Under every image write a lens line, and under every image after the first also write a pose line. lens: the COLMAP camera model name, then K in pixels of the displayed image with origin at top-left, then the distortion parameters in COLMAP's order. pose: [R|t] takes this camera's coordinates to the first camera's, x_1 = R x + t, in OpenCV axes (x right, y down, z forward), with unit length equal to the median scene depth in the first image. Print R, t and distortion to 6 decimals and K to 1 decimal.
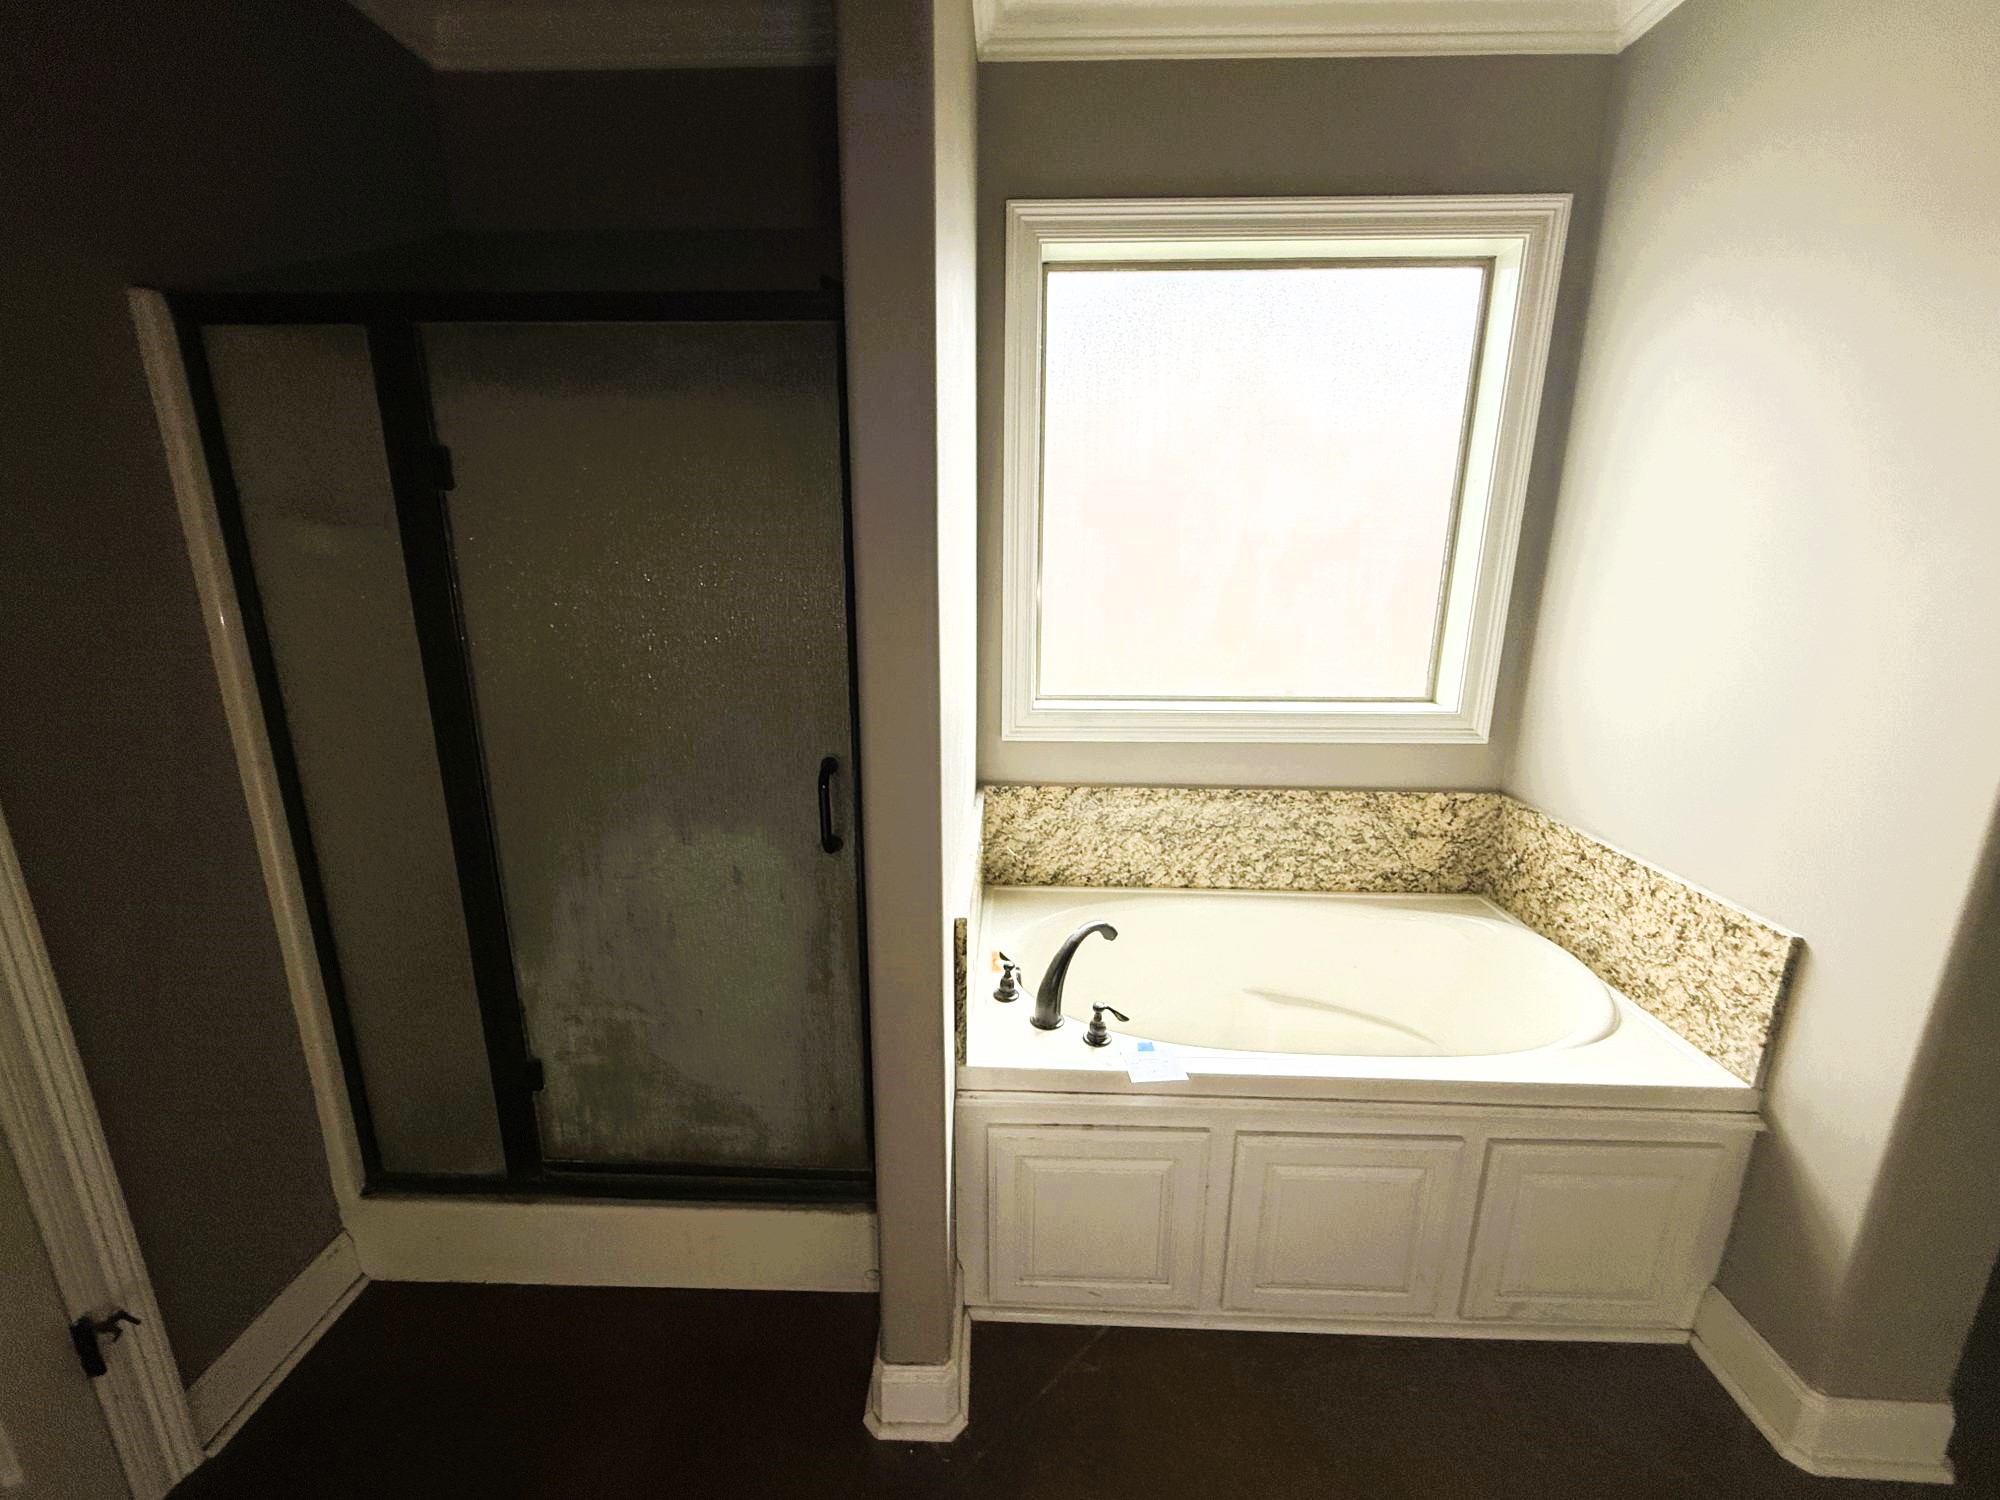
lens RADIAL K [[799.2, 0, 997.2], [0, 799.2, 749.7], [0, 0, 1]] dist [0.000412, 0.000125]
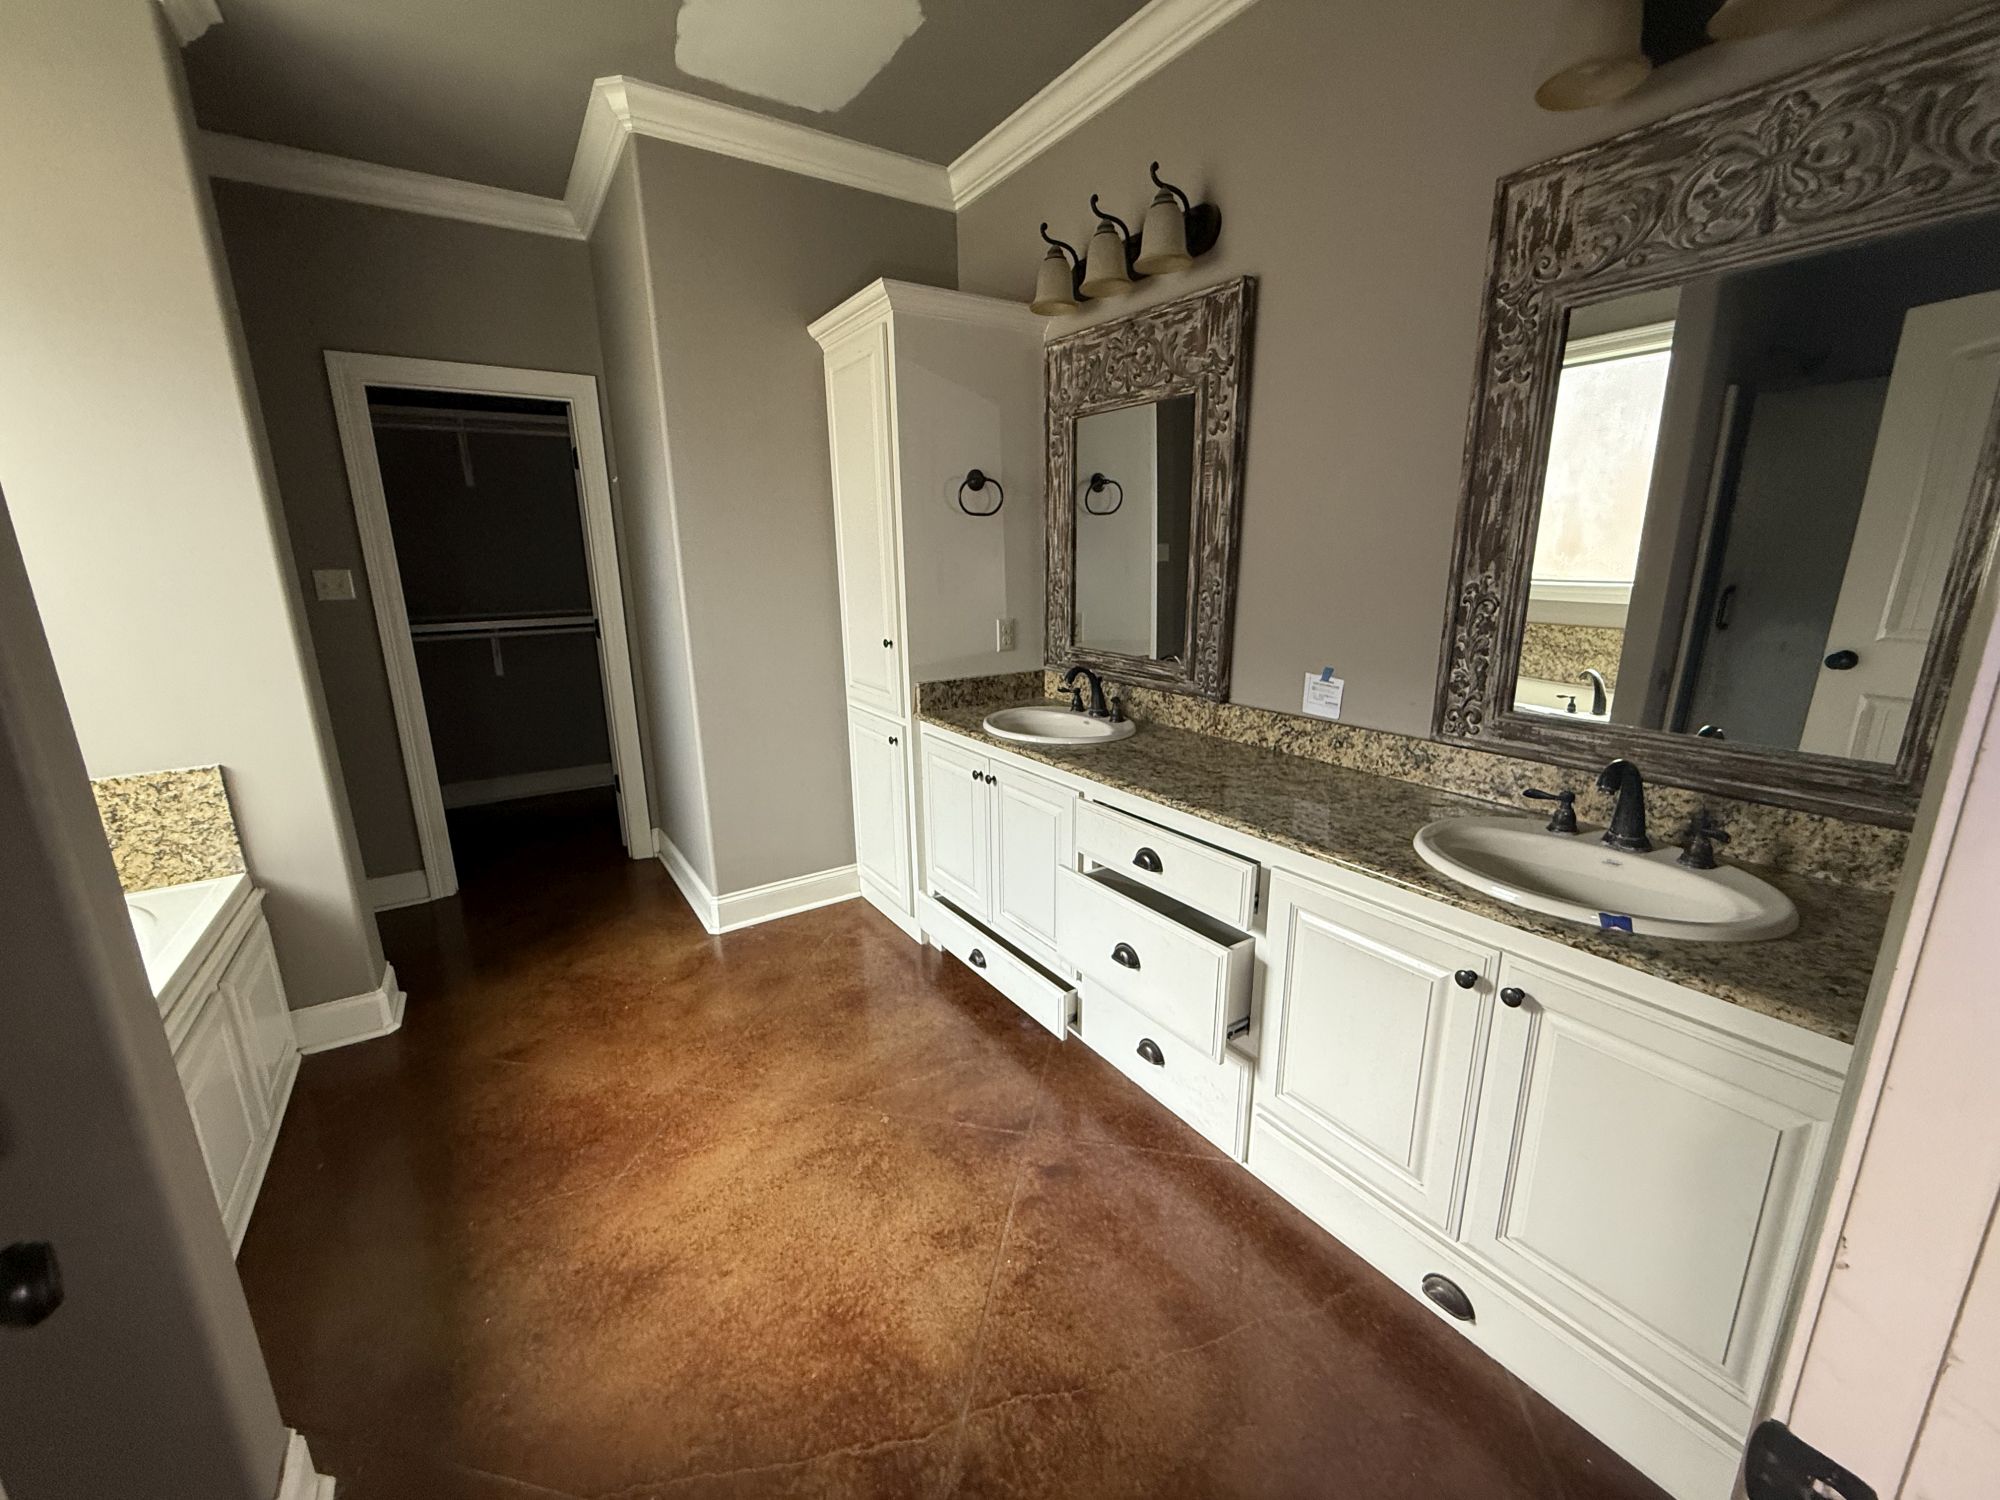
lens RADIAL K [[799.2, 0, 1002.3], [0, 799.2, 750.1], [0, 0, 1]] dist [0.000412, 0.000125]
pose [[-0.574053, -0.192768, 0.795804, -0.973494], [0.208690, 0.905353, 0.369843, -0.037706], [-0.791777, 0.378386, -0.479492, 0.507334]]
